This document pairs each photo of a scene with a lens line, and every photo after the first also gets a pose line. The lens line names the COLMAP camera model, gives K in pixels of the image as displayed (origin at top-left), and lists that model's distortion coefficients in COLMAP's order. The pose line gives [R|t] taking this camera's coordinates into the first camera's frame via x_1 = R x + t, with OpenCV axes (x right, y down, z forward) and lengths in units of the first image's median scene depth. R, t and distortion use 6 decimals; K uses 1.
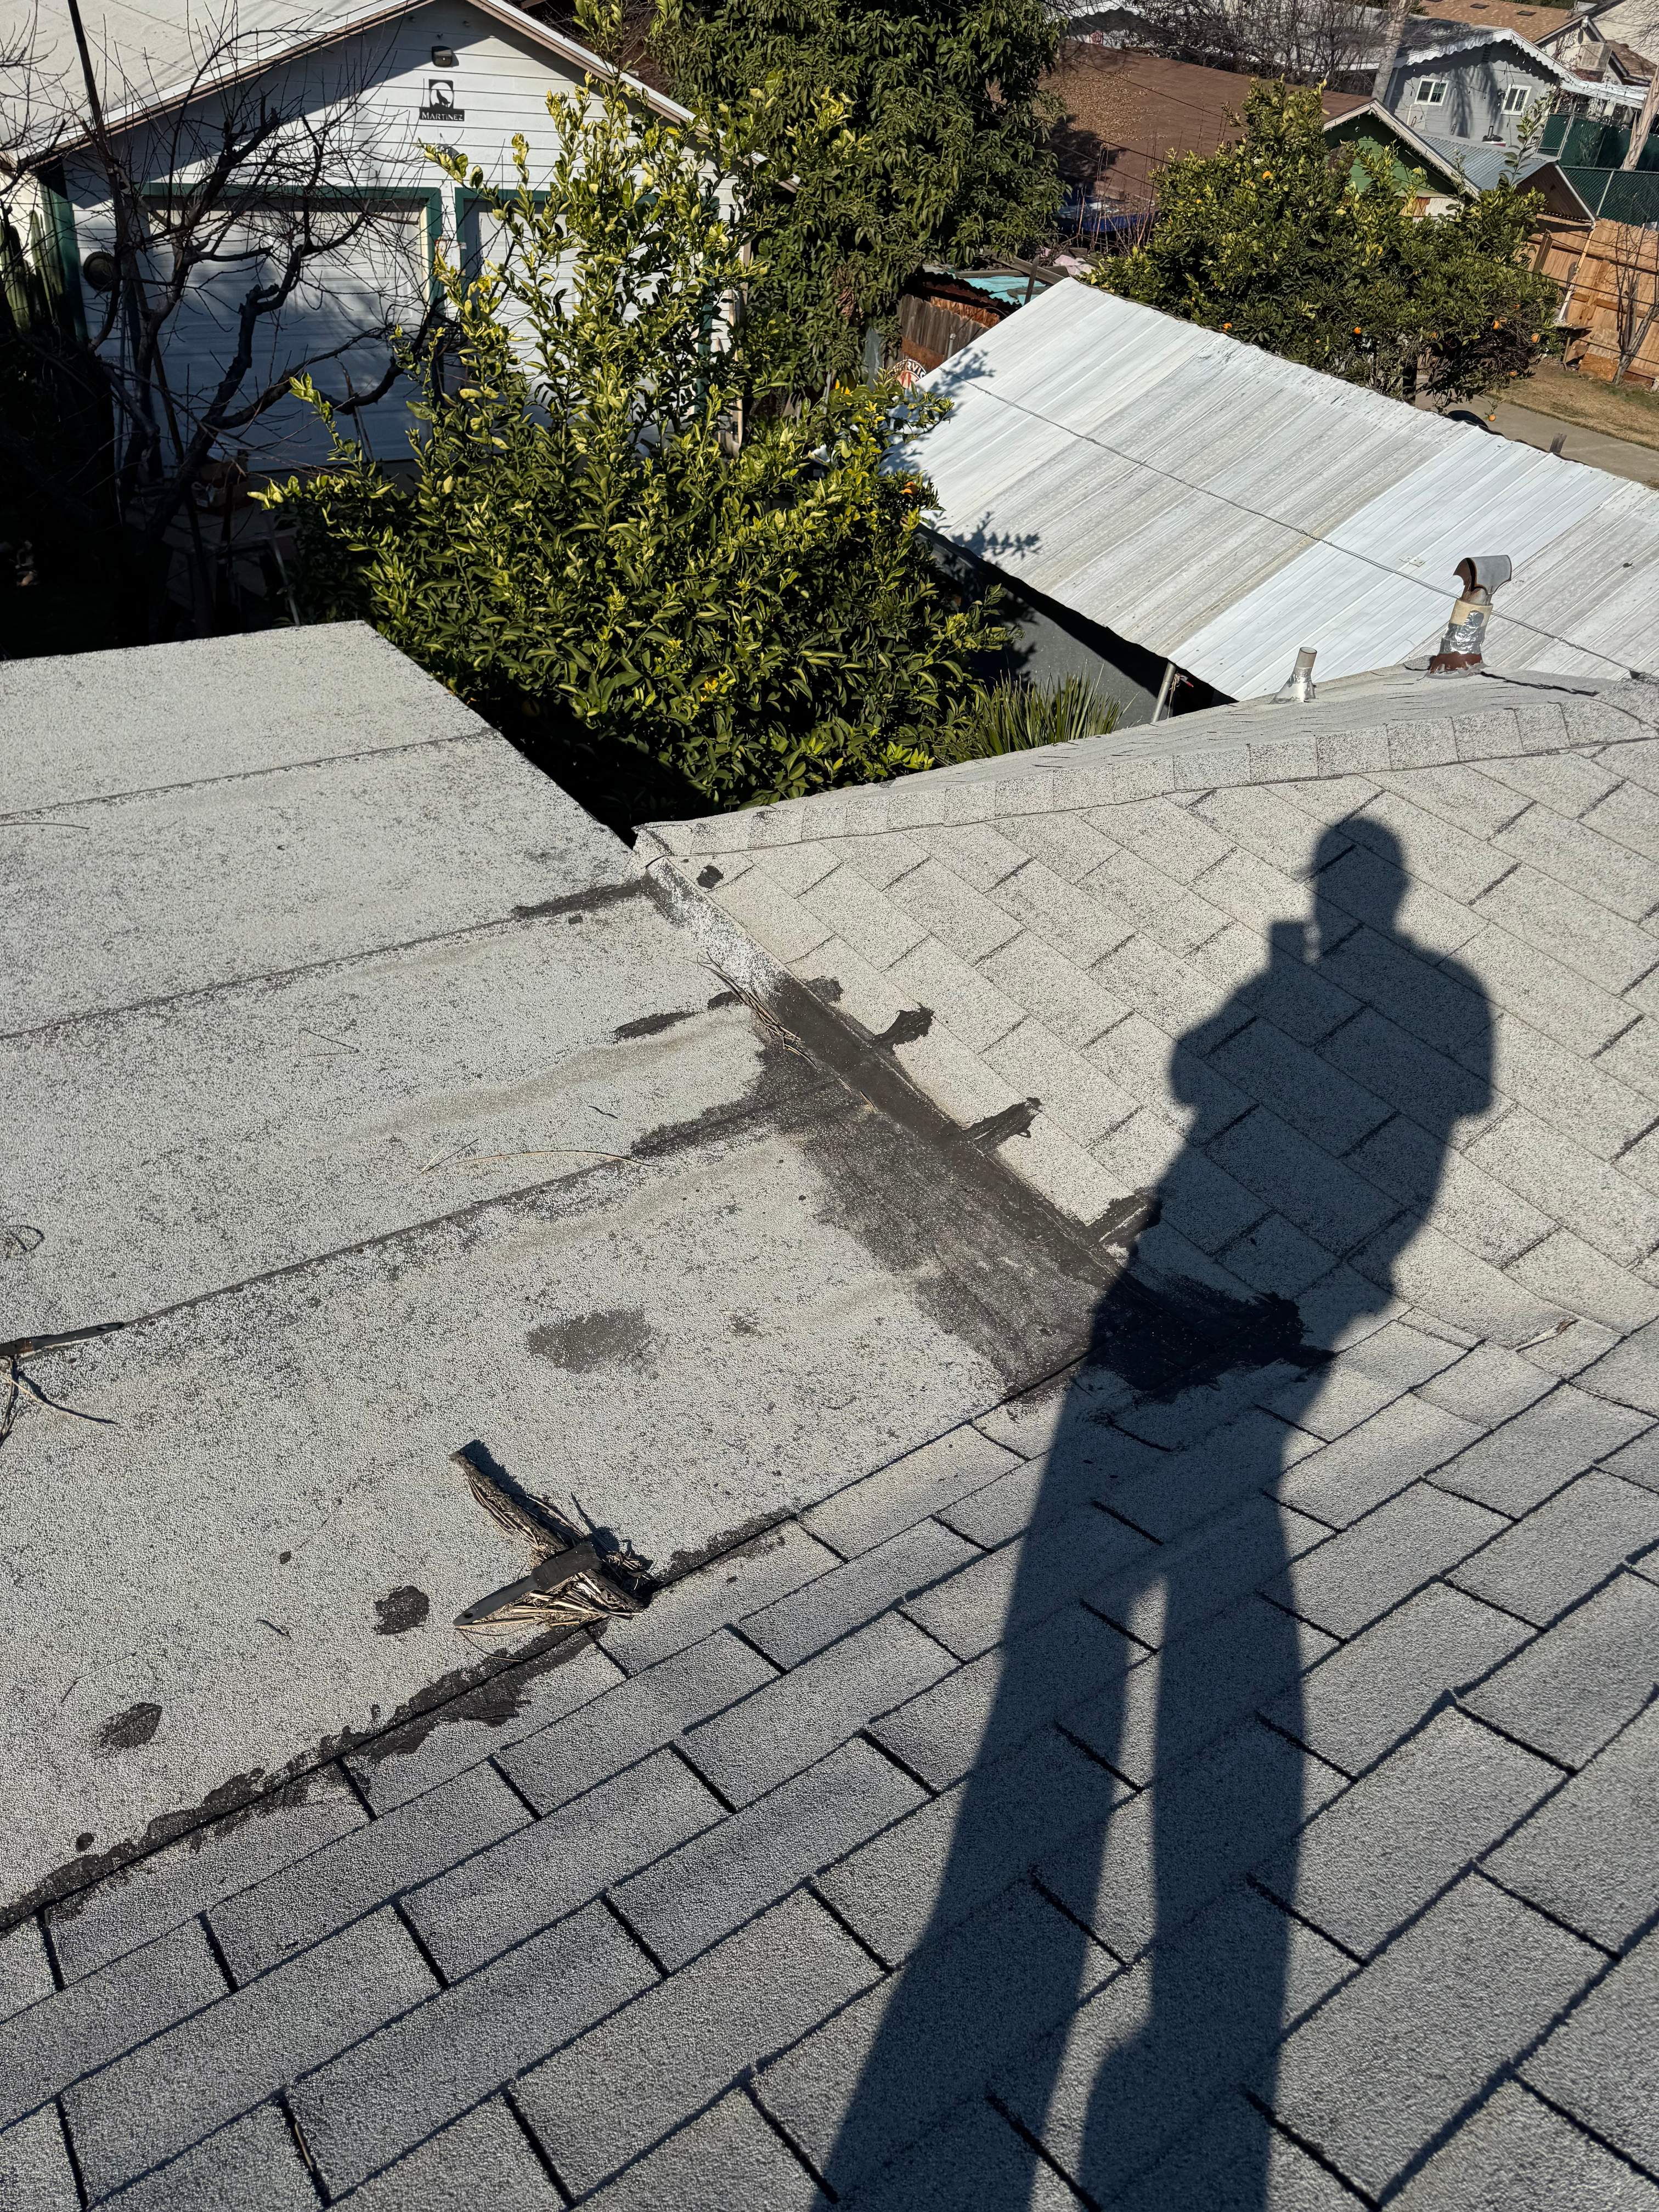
lens RADIAL K [[1563.9, 0, 813.7], [0, 1563.9, 1121.0], [0, 0, 1]] dist [0.028624, -0.042288]
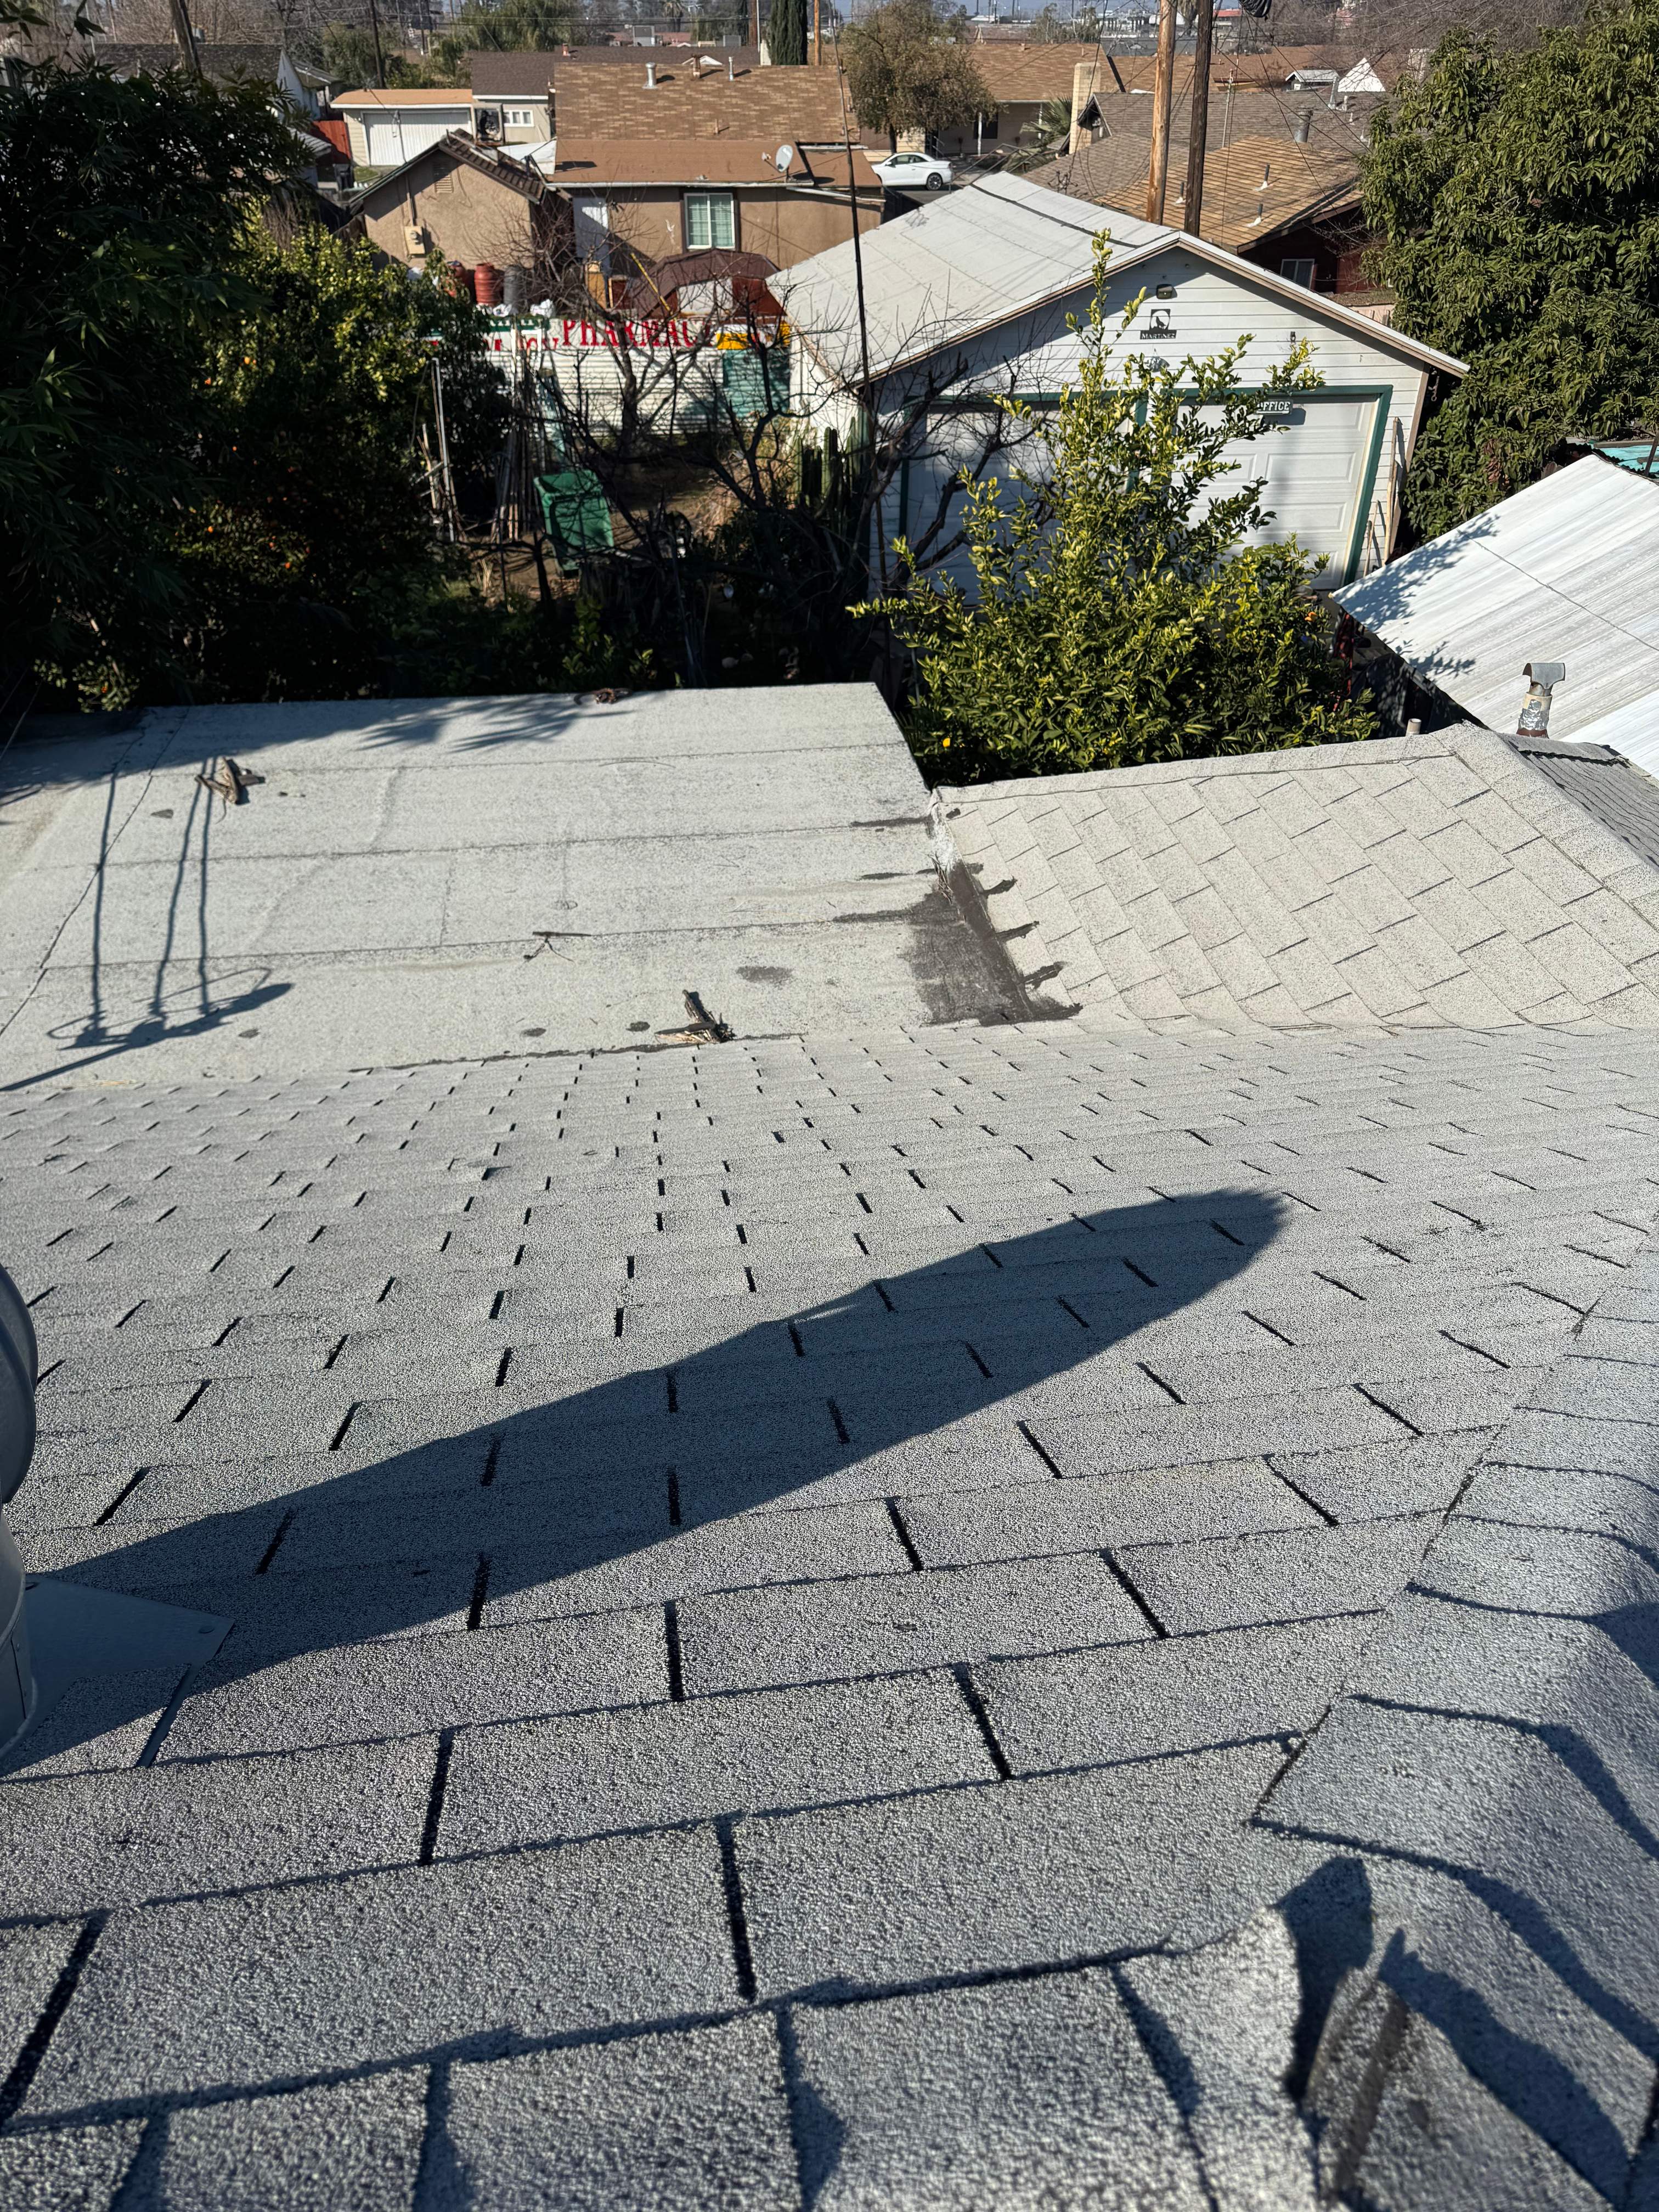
lens RADIAL K [[1563.9, 0, 846.4], [0, 1563.9, 1140.8], [0, 0, 1]] dist [0.028624, -0.042288]
pose [[0.886154, 0.169912, -0.431115, 0.206694], [-0.199203, 0.979680, -0.023347, 0.087016], [0.418388, 0.106568, 0.901995, -0.197793]]
